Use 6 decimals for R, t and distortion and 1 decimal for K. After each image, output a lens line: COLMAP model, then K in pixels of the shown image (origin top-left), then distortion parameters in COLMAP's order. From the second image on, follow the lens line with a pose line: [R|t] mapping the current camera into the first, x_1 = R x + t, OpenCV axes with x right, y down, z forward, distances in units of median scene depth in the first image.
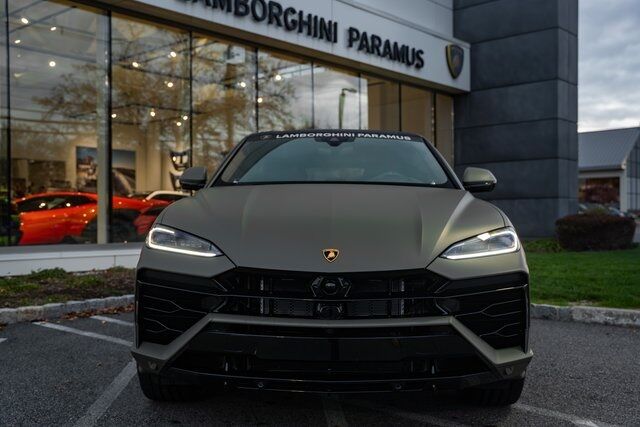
lens RADIAL K [[716.6, 0, 320.5], [0, 716.6, 212.2], [0, 0, 1]] dist [0.009055, 0.000000]
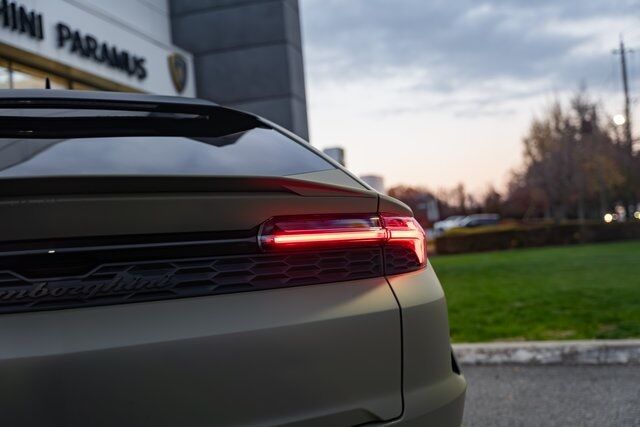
lens RADIAL K [[736.1, 0, 332.1], [0, 736.1, 221.8], [0, 0, 1]] dist [0.061366, 0.000000]
pose [[0.898762, -0.053831, 0.435120, -0.061757], [0.066272, 0.997711, -0.013457, -0.005507], [-0.433400, 0.040931, 0.900272, 0.139061]]
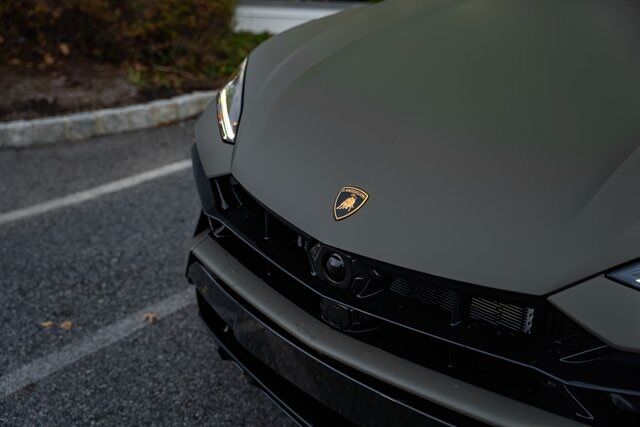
lens RADIAL K [[734.1, 0, 313.5], [0, 734.1, 219.0], [0, 0, 1]] dist [0.031069, 0.000000]
pose [[0.734900, 0.276734, -0.619145, 0.066034], [-0.044040, 0.930504, 0.363625, -0.022742], [0.676744, -0.239961, 0.696014, 0.148056]]
